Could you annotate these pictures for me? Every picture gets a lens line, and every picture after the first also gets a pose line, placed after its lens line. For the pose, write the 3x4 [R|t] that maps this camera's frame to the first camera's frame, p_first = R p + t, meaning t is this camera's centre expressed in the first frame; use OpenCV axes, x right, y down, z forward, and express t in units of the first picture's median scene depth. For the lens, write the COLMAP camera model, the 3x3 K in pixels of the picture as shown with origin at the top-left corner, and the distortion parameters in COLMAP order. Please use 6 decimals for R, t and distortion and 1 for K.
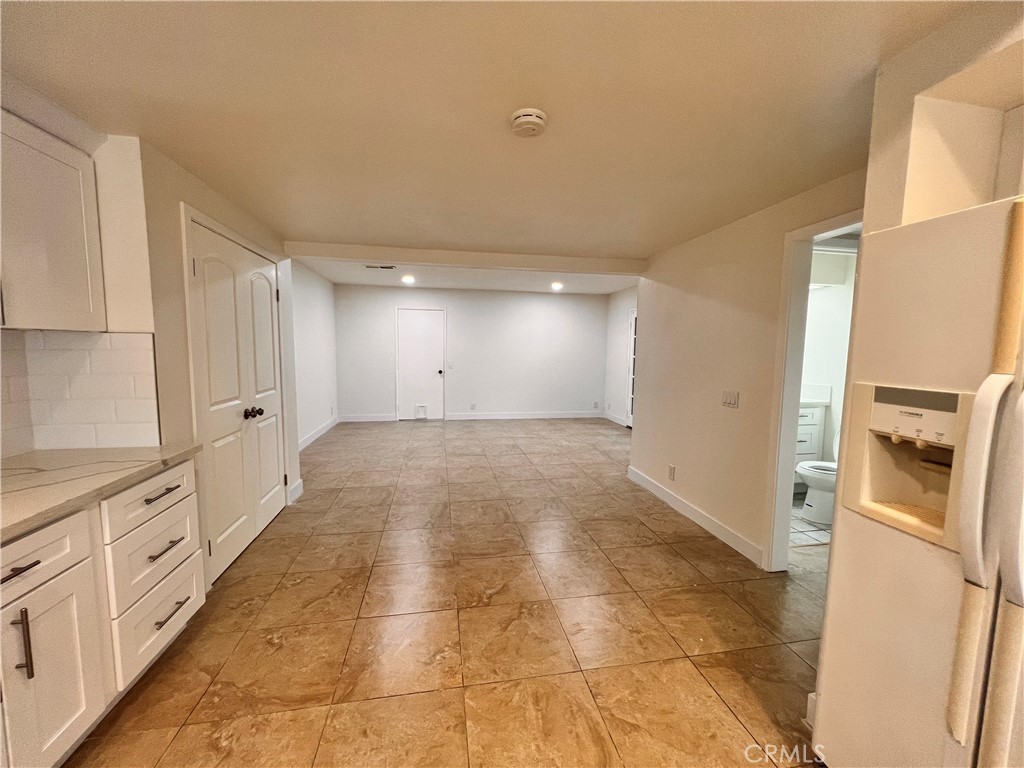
lens RADIAL K [[407.3, 0, 516.2], [0, 407.3, 385.1], [0, 0, 1]] dist [-0.005949, 0.001660]
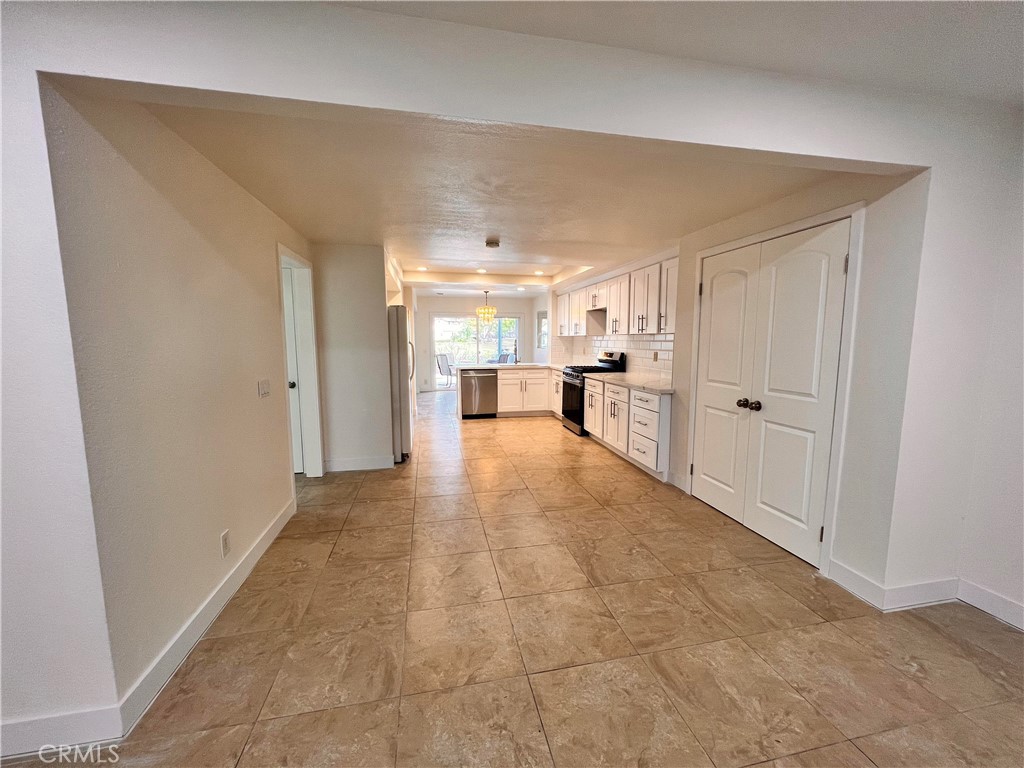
lens RADIAL K [[407.3, 0, 514.2], [0, 407.3, 384.4], [0, 0, 1]] dist [-0.005949, 0.001660]
pose [[-0.999689, -0.012320, -0.021680, -0.030948], [-0.016485, 0.978855, 0.203888, -0.175491], [0.018709, 0.204182, -0.978754, 1.920836]]
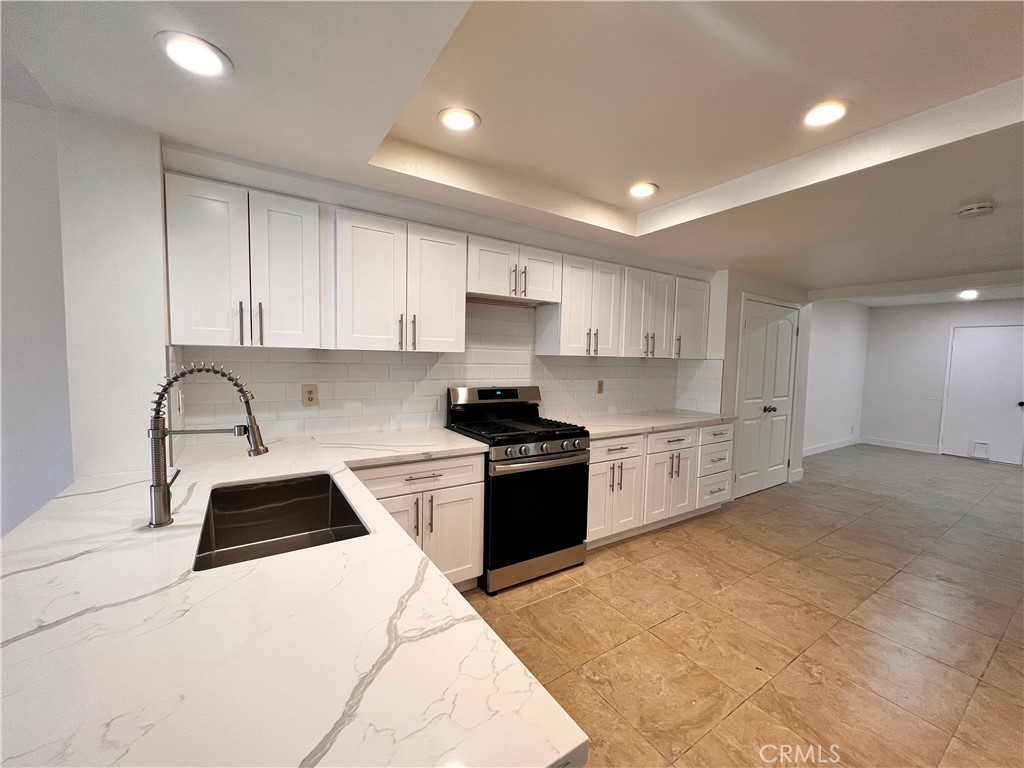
lens RADIAL K [[407.3, 0, 511.9], [0, 407.3, 384.8], [0, 0, 1]] dist [-0.005949, 0.001660]
pose [[0.381322, 0.055583, -0.922770, 0.401591], [-0.103045, 0.994526, 0.017324, 0.048321], [0.918681, 0.088481, 0.384962, -0.507704]]
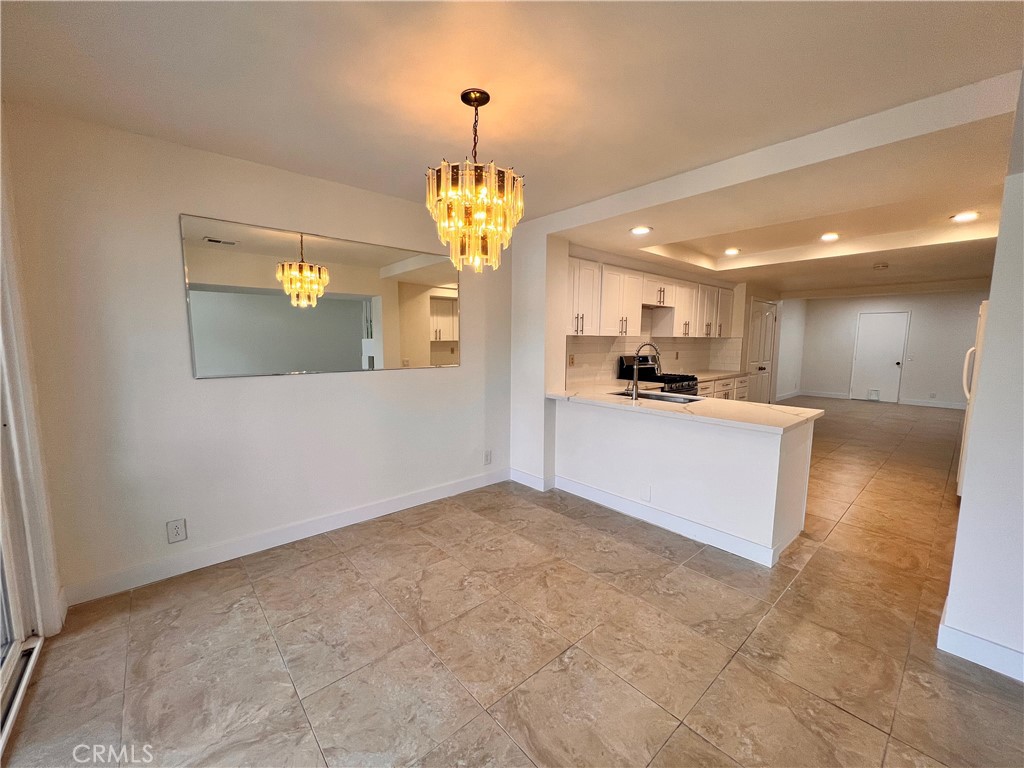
lens RADIAL K [[407.3, 0, 515.5], [0, 407.3, 383.9], [0, 0, 1]] dist [-0.005949, 0.001660]
pose [[0.508898, 0.084417, -0.856678, 0.709723], [-0.080678, 0.995477, 0.050168, 0.154133], [0.857038, 0.043585, 0.513407, -1.534141]]
